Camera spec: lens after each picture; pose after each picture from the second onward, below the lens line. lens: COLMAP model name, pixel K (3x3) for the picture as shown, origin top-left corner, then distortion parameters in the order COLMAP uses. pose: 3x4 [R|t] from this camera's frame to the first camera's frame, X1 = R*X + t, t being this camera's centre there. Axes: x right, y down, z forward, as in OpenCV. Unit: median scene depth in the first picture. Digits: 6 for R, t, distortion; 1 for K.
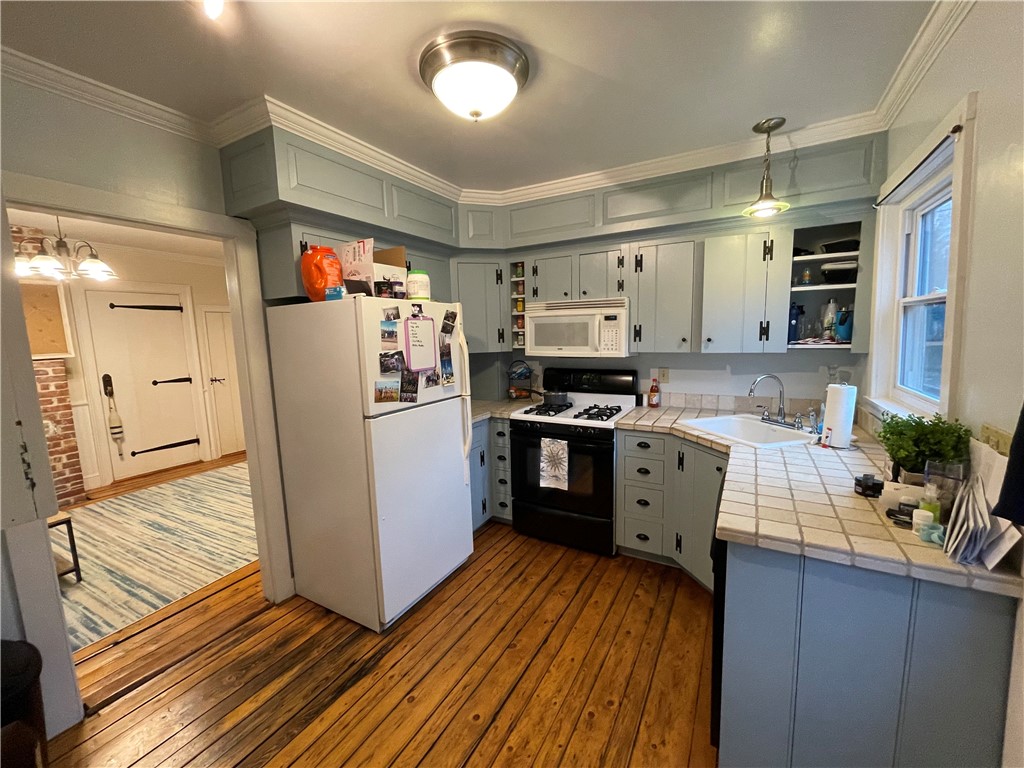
lens RADIAL K [[411.6, 0, 506.9], [0, 411.6, 382.7], [0, 0, 1]] dist [0.002856, -0.002853]
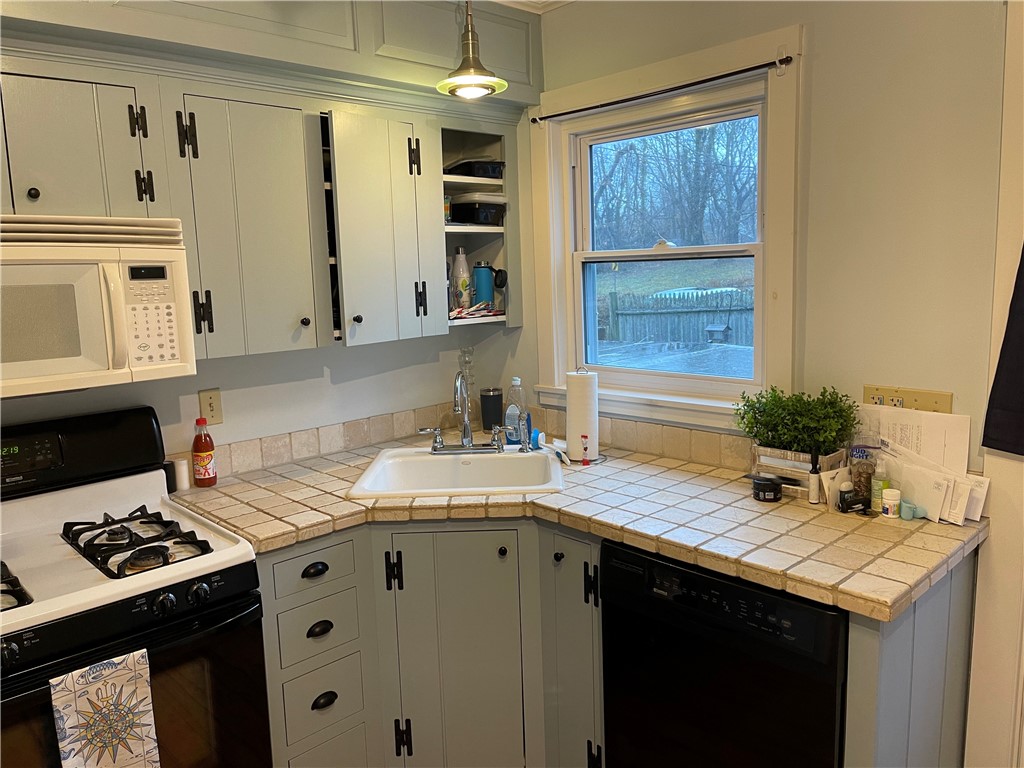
lens RADIAL K [[762.9, 0, 512.0], [0, 762.9, 384.0], [0, 0, 1]] dist [0.075878, -0.101420]
pose [[0.280973, -0.129433, 0.950948, -0.331094], [0.144832, 0.985234, 0.091307, -0.078967], [-0.948724, 0.112073, 0.295570, 0.523758]]
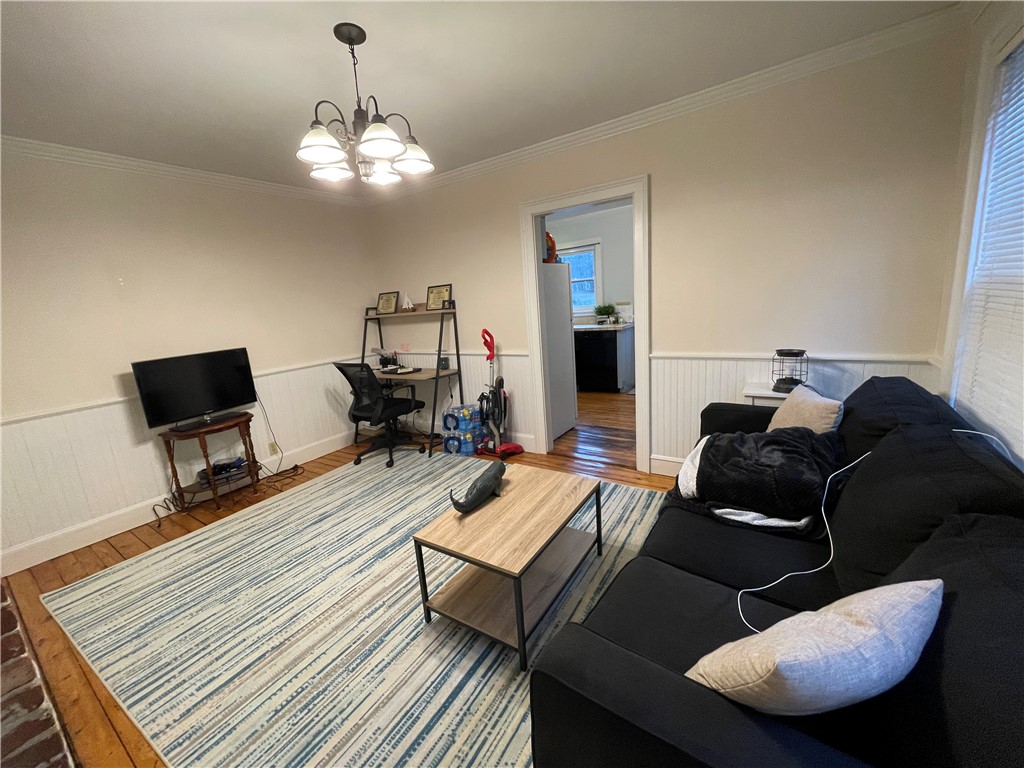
lens RADIAL K [[412.5, 0, 507.5], [0, 412.5, 383.7], [0, 0, 1]] dist [-0.001094, -0.003530]
pose [[0.074616, -0.174848, 0.981764, -1.832068], [0.194892, 0.968080, 0.157599, -0.000002], [-0.977982, 0.179579, 0.106311, 0.834344]]
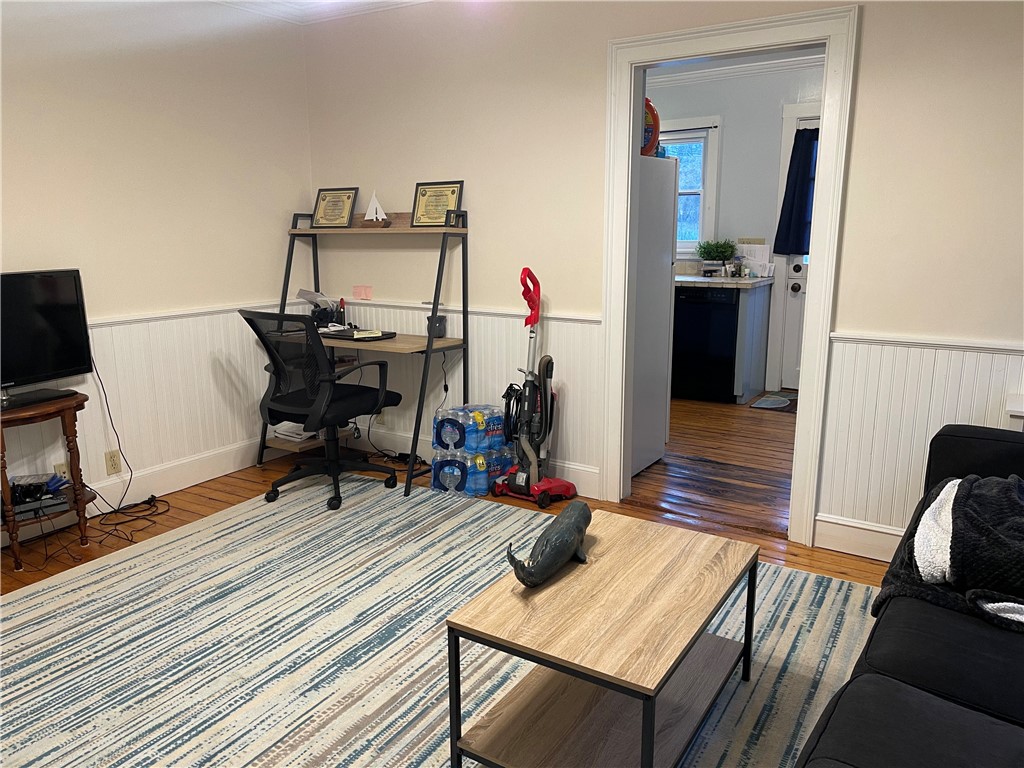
lens RADIAL K [[767.7, 0, 515.9], [0, 767.7, 390.2], [0, 0, 1]] dist [0.078465, -0.098781]
pose [[0.051266, -0.184101, 0.981569, -1.878509], [0.126003, 0.976200, 0.176513, -0.006956], [-0.990704, 0.114631, 0.073243, 0.954794]]
